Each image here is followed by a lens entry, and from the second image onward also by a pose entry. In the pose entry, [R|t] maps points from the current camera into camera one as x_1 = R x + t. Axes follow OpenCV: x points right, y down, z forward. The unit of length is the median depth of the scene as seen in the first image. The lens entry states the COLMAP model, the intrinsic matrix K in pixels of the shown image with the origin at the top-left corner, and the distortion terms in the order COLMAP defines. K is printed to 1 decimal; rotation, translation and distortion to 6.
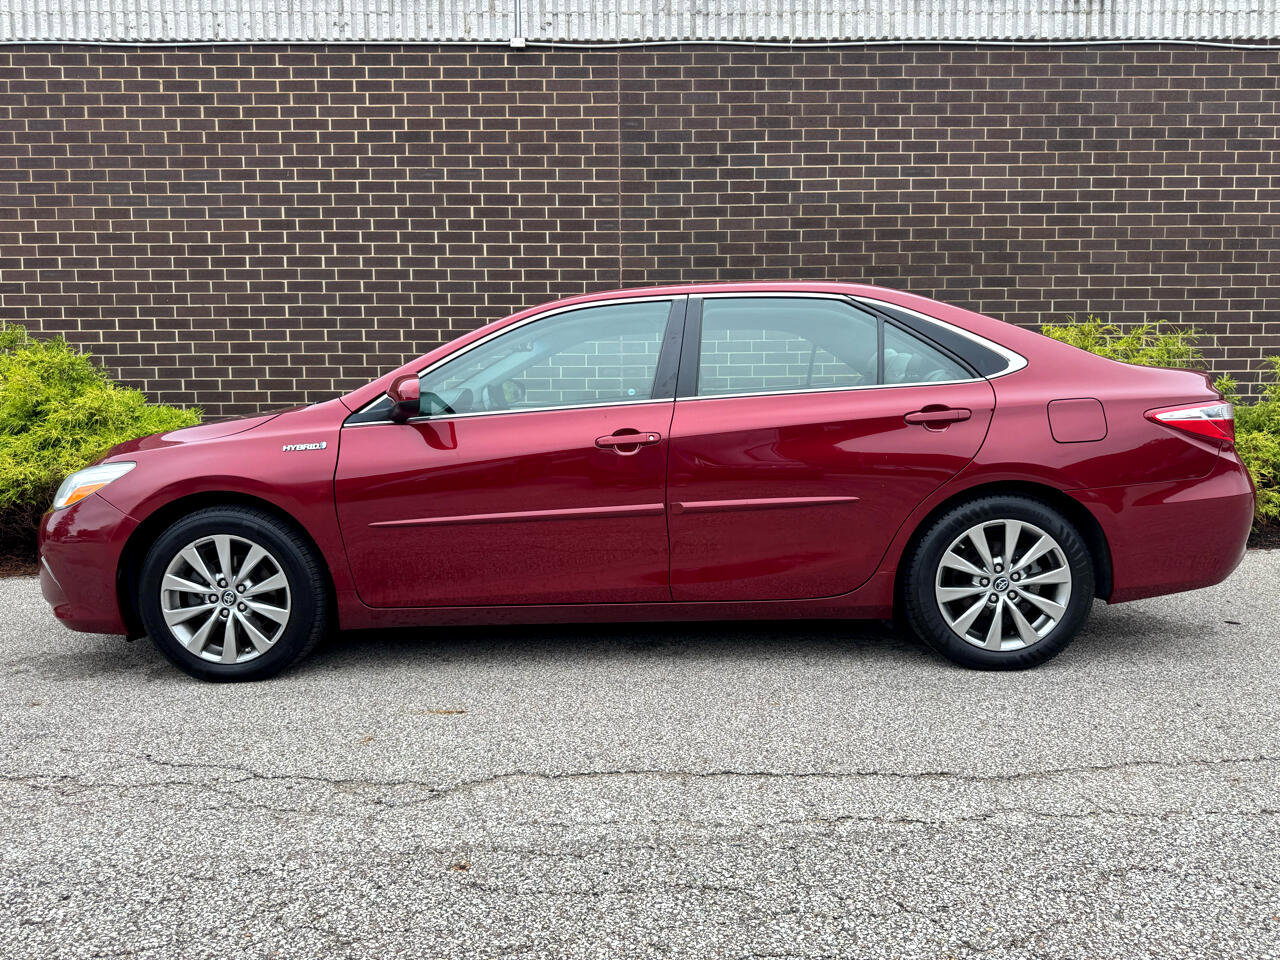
lens RADIAL K [[913.9, 0, 643.5], [0, 913.9, 483.3], [0, 0, 1]] dist [0.016941, -0.018692]
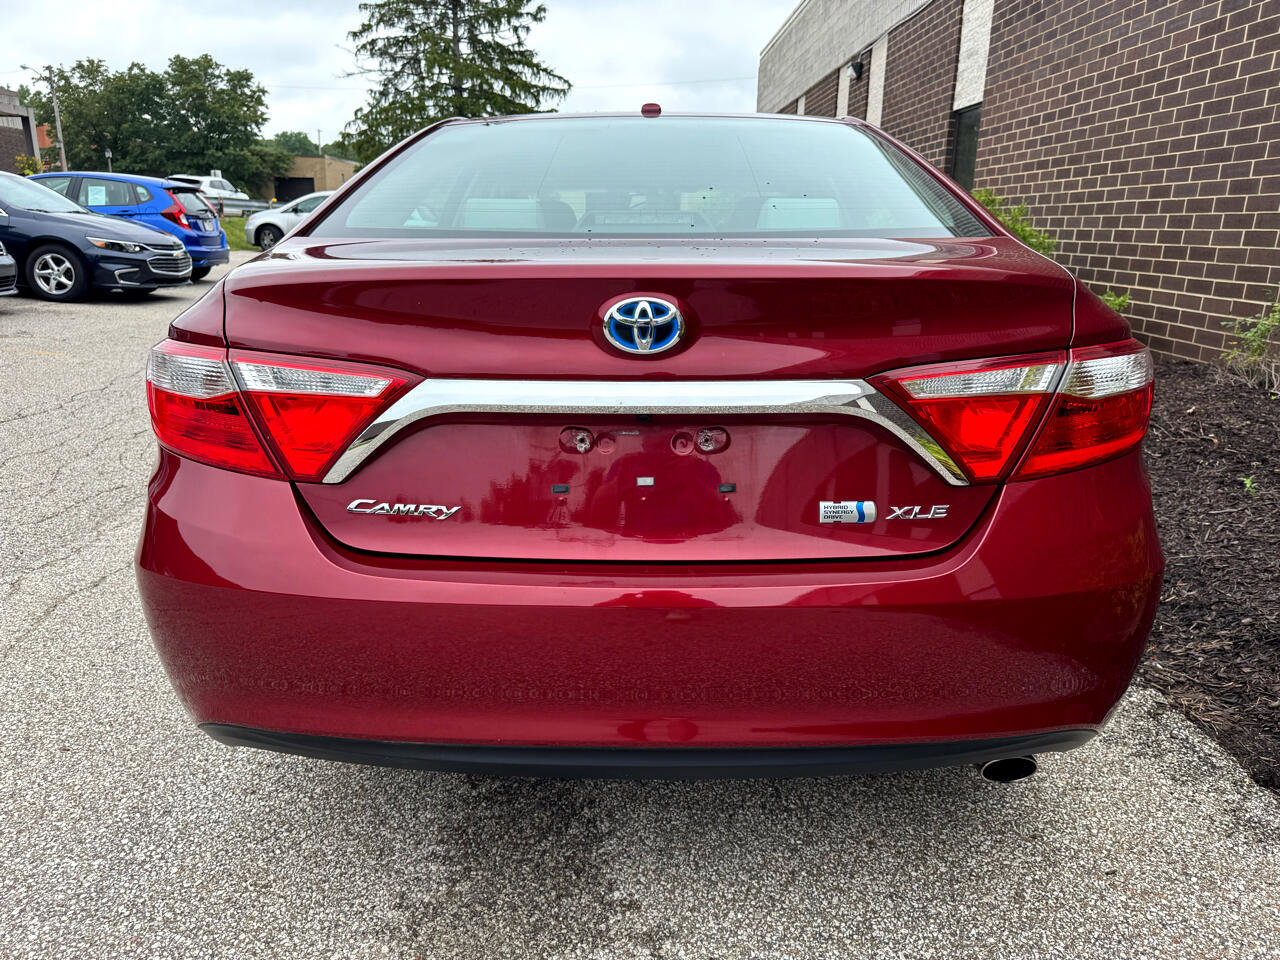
lens RADIAL K [[913.9, 0, 637.7], [0, 913.9, 477.9], [0, 0, 1]] dist [0.016941, -0.018692]
pose [[-0.003895, 0.273752, -0.961792, 0.466210], [-0.107550, 0.956106, 0.272569, -0.074752], [0.994192, 0.104502, 0.025718, 0.532347]]
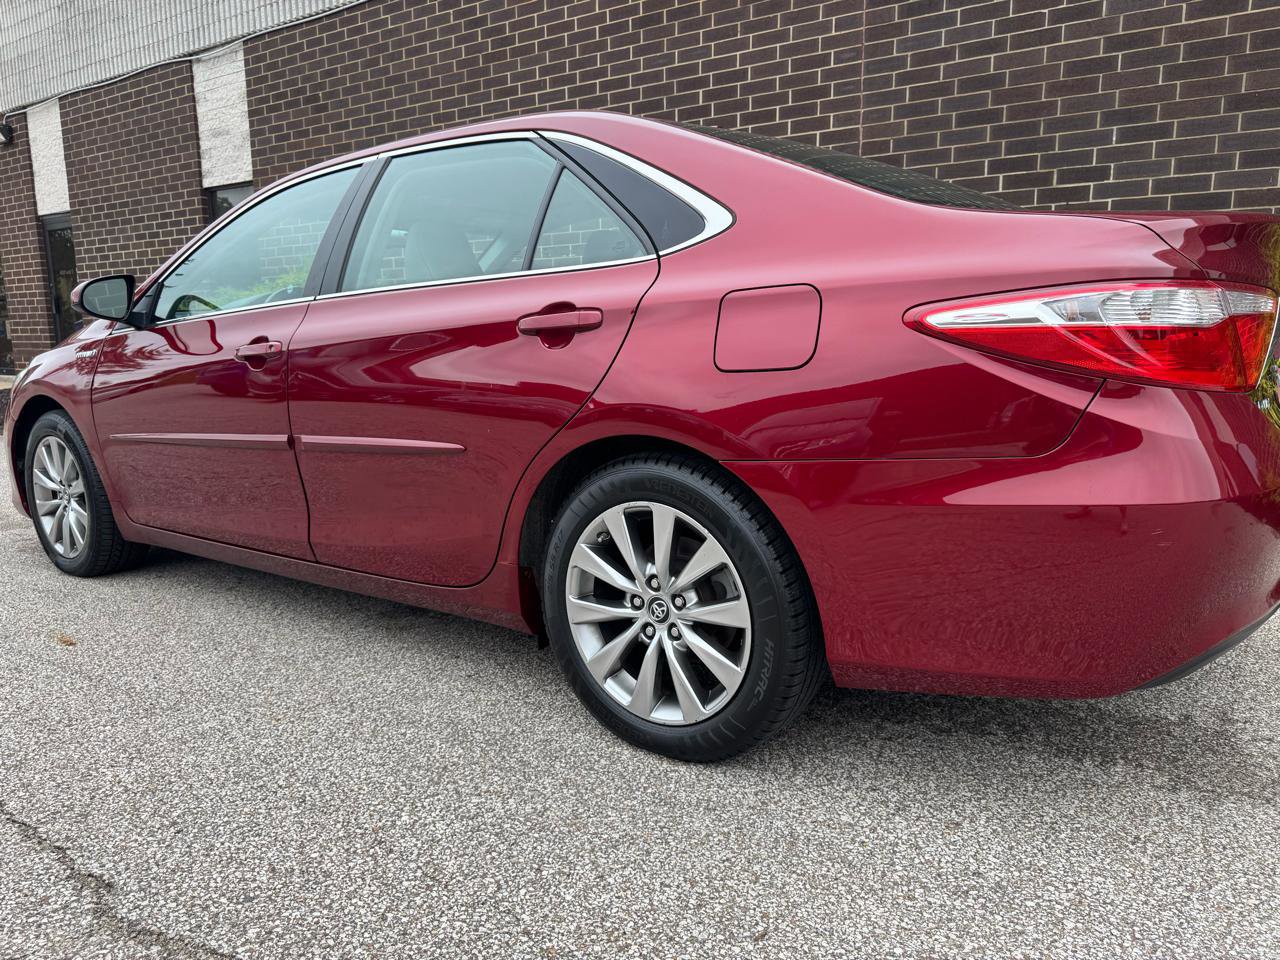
lens RADIAL K [[913.9, 0, 637.1], [0, 913.9, 486.3], [0, 0, 1]] dist [0.016941, -0.018692]
pose [[0.814951, 0.097847, -0.571210, 0.304908], [-0.046536, 0.993510, 0.103793, -0.012689], [0.577659, -0.058005, 0.814215, 0.226157]]
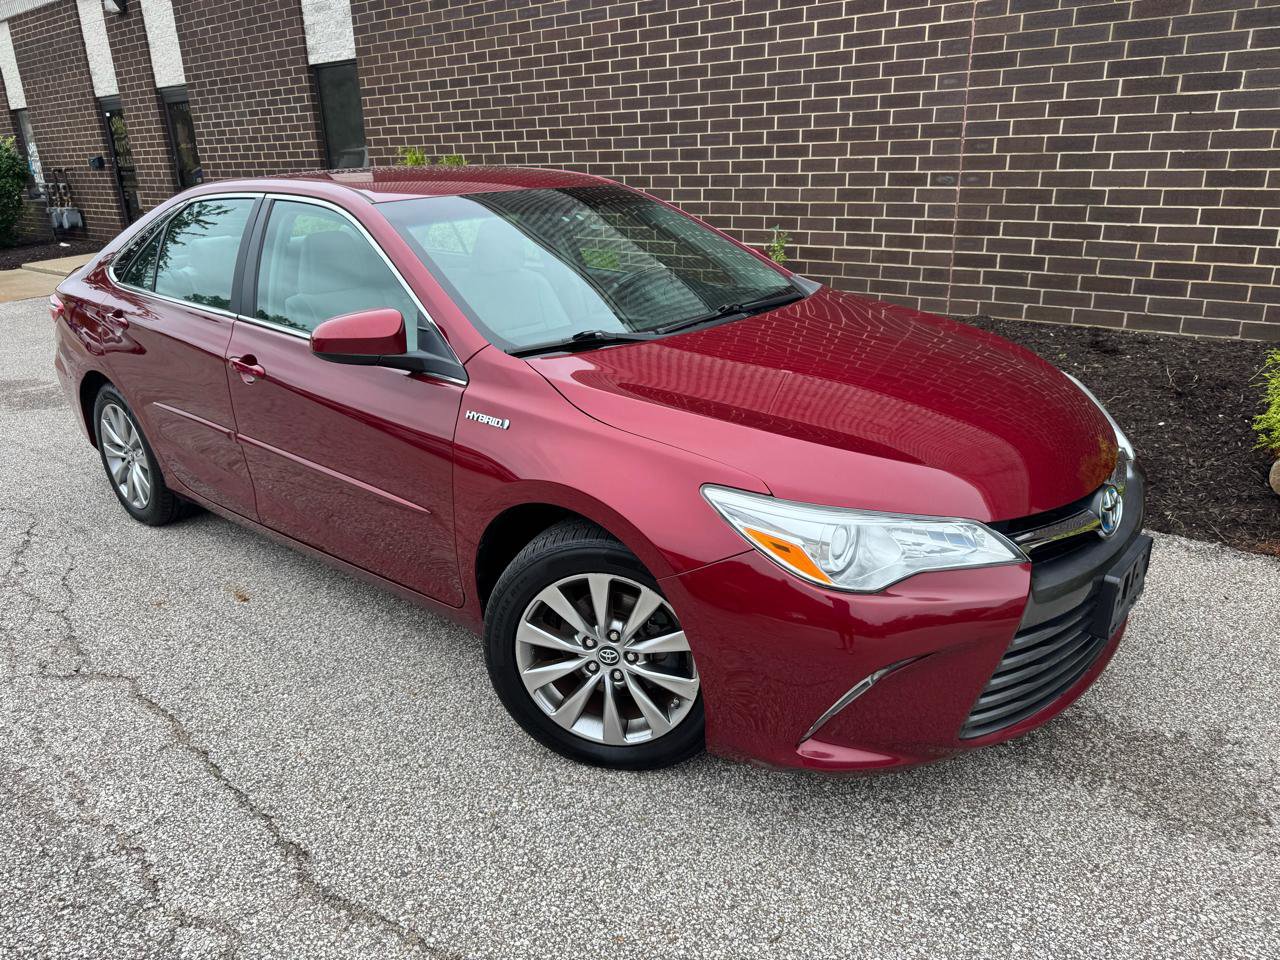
lens RADIAL K [[913.9, 0, 638.0], [0, 913.9, 481.3], [0, 0, 1]] dist [0.016941, -0.018692]
pose [[0.745239, 0.214824, -0.631245, 0.329977], [-0.037331, 0.958638, 0.282169, -0.089341], [0.665752, -0.186718, 0.722434, 0.205649]]
